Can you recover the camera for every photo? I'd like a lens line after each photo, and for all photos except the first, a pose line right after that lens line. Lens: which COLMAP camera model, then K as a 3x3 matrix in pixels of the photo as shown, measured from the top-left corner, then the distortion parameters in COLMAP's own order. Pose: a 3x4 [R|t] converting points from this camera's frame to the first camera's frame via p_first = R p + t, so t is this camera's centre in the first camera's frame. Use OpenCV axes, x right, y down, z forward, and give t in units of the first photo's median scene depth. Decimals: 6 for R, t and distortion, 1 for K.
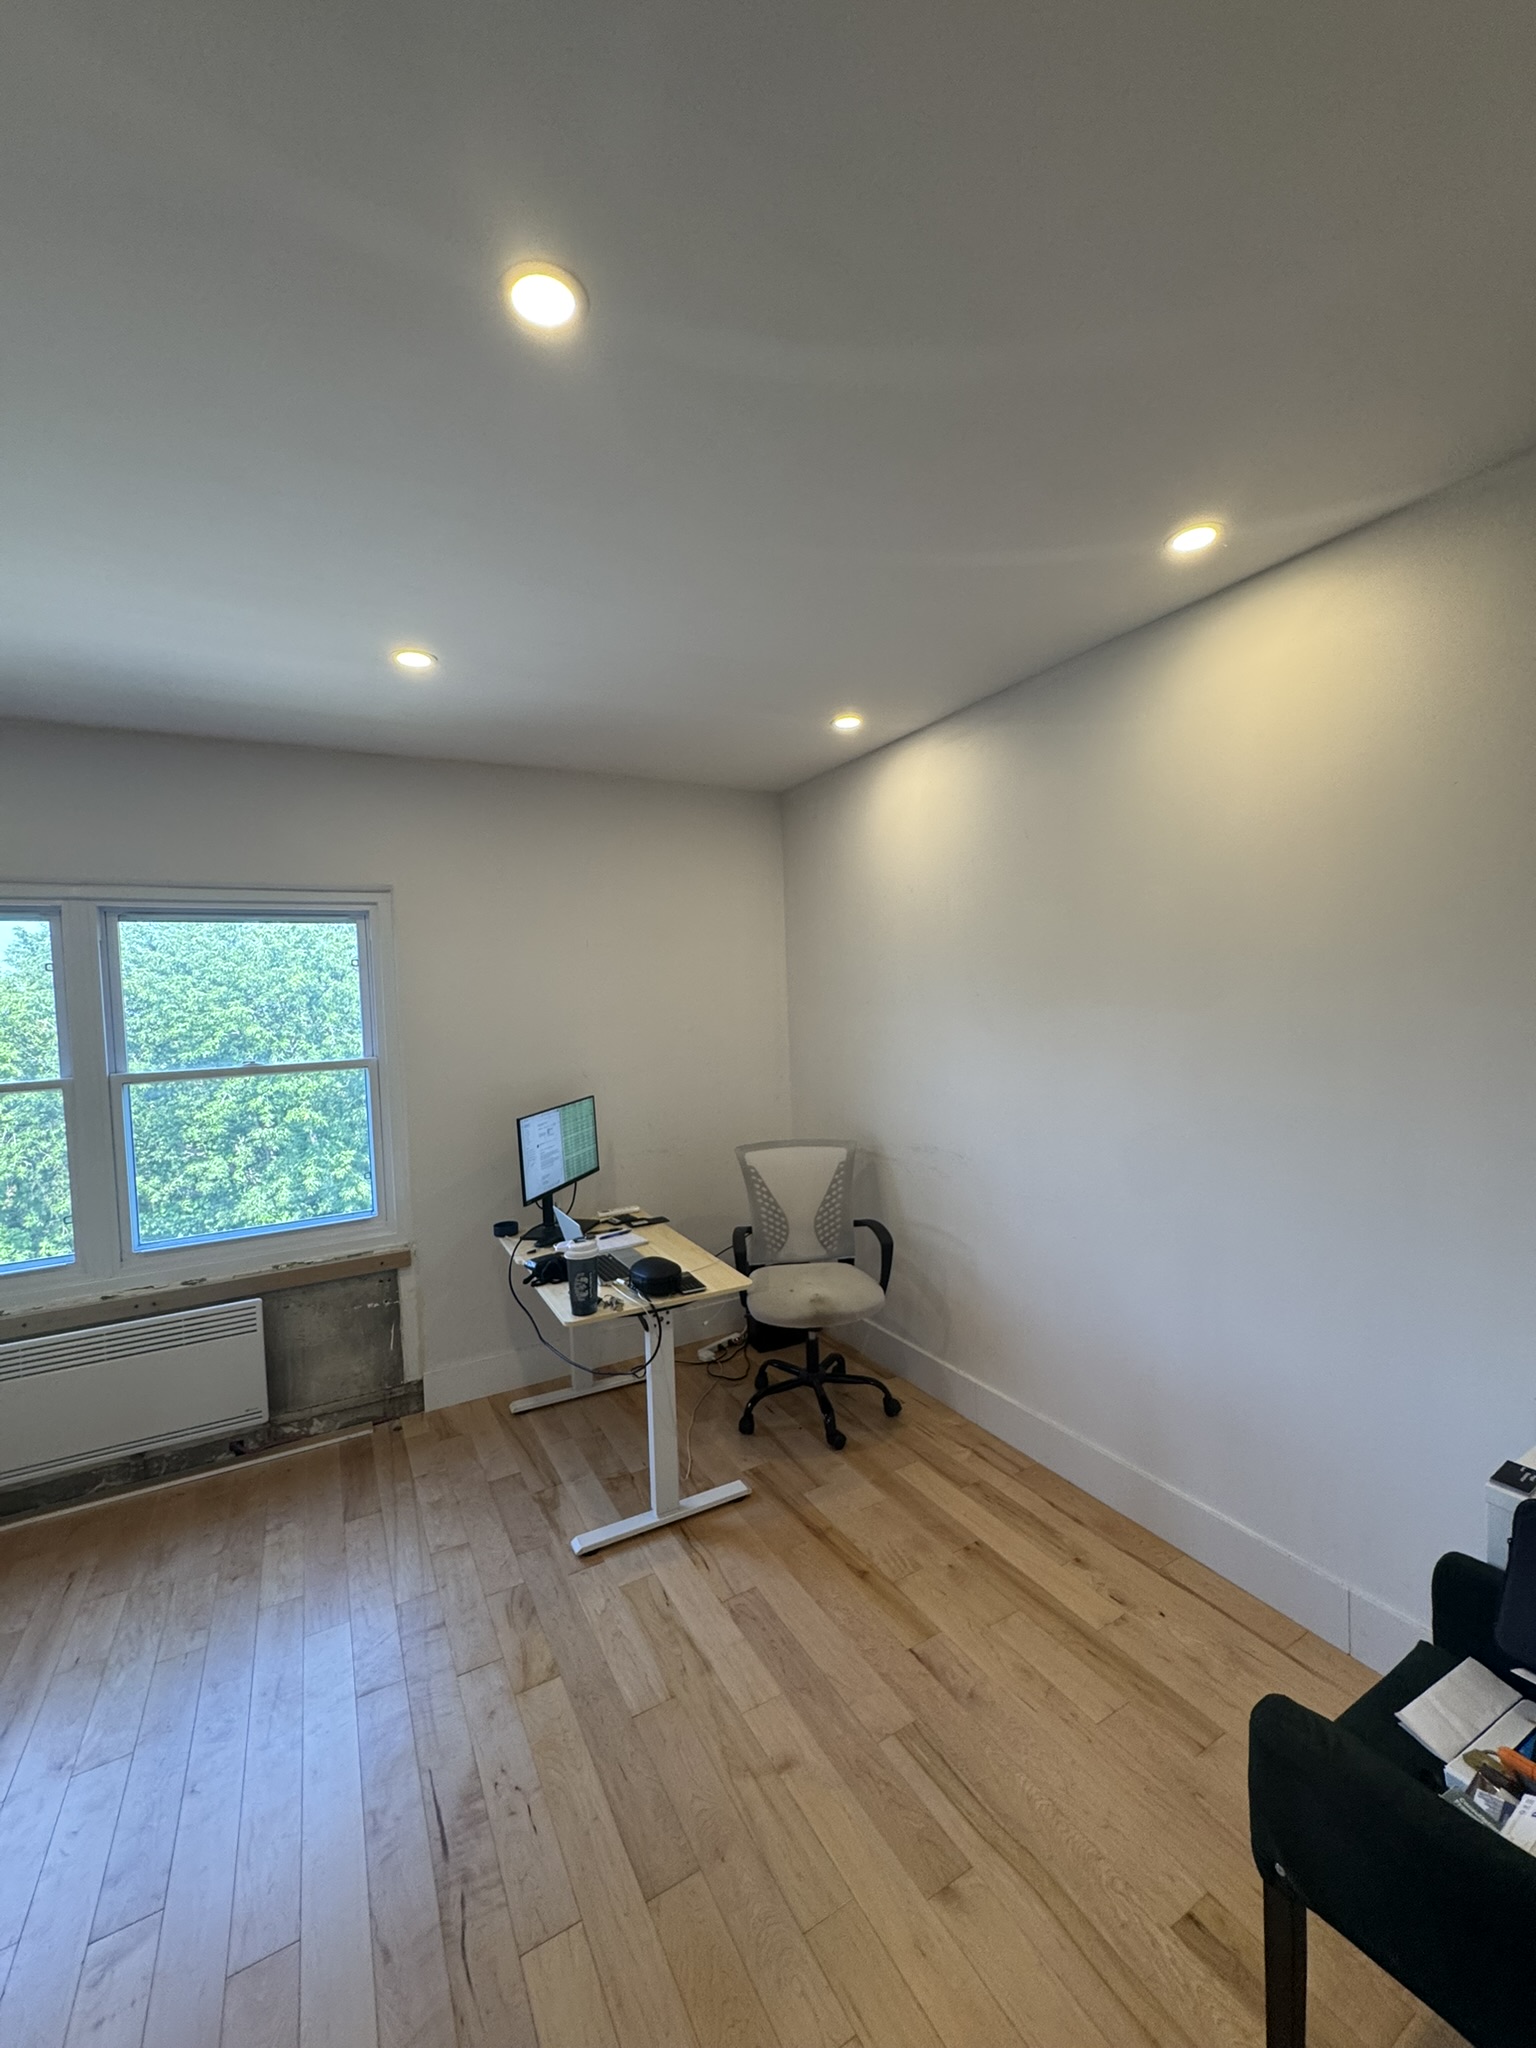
lens RADIAL K [[817.9, 0, 770.0], [0, 817.9, 1021.6], [0, 0, 1]] dist [-0.001295, 0.000881]
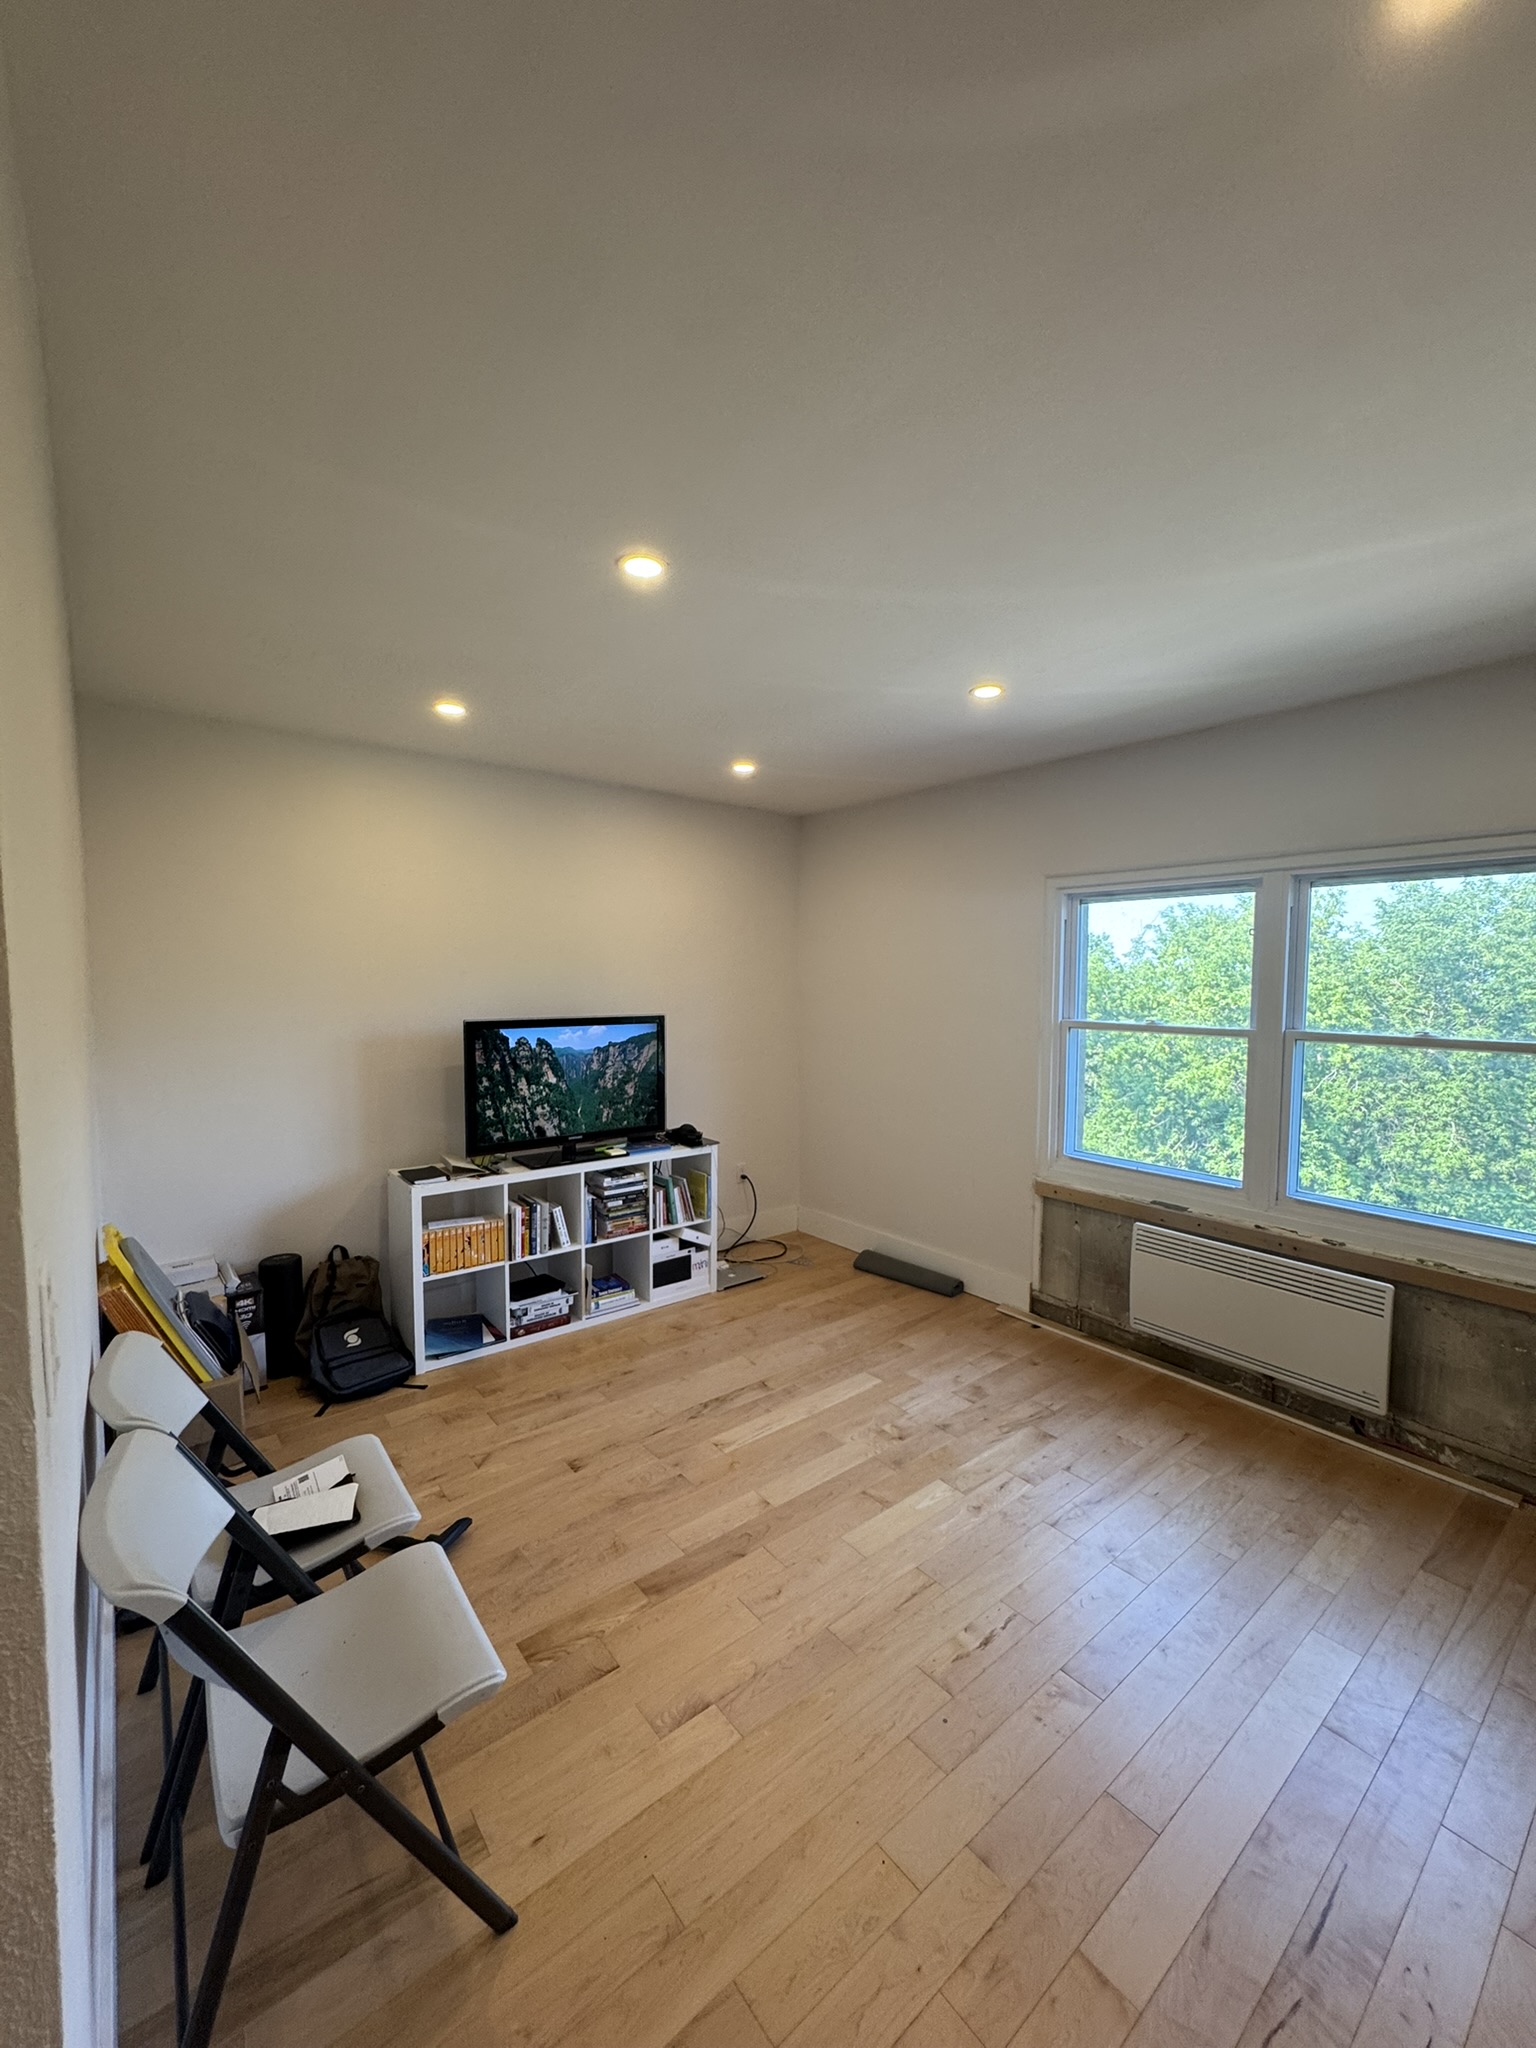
lens RADIAL K [[817.9, 0, 770.0], [0, 817.9, 1021.6], [0, 0, 1]] dist [-0.001295, 0.000881]
pose [[0.165848, 0.094069, -0.981654, 0.143353], [-0.048521, 0.995013, 0.087152, -0.007407], [0.984957, 0.033177, 0.169585, 0.132477]]
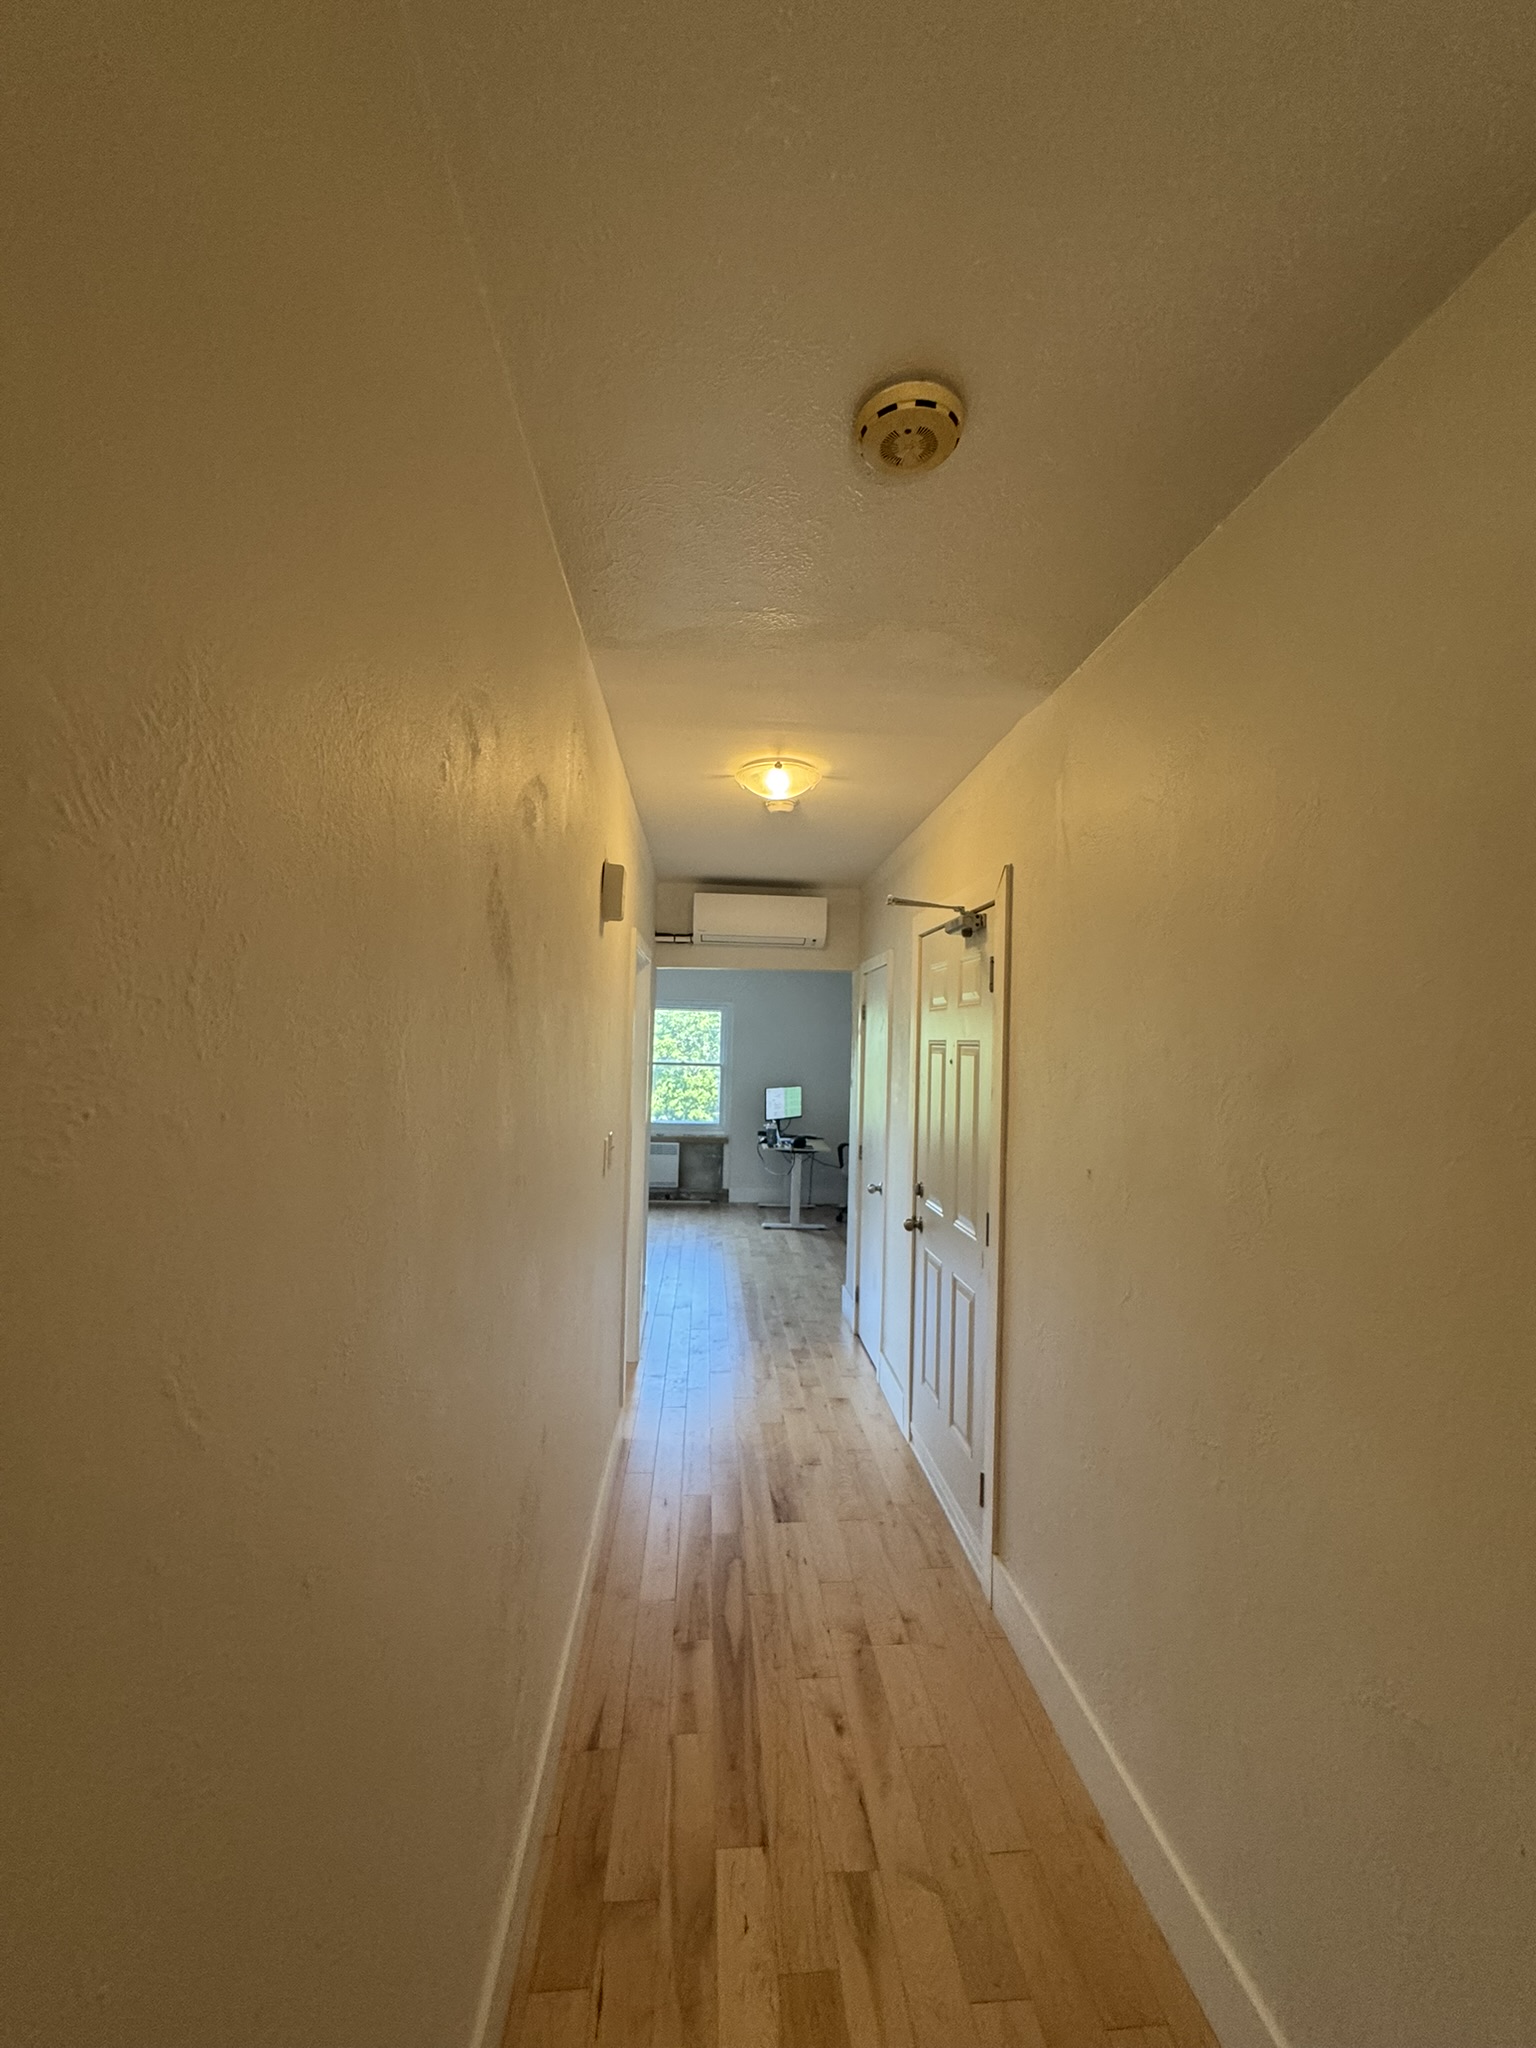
lens RADIAL K [[817.9, 0, 770.0], [0, 817.9, 1021.6], [0, 0, 1]] dist [-0.001295, 0.000881]
pose [[0.900816, 0.051622, -0.431122, 0.837380], [-0.078695, 0.995874, -0.045184, 0.020482], [0.427011, 0.074630, 0.901162, -1.410999]]
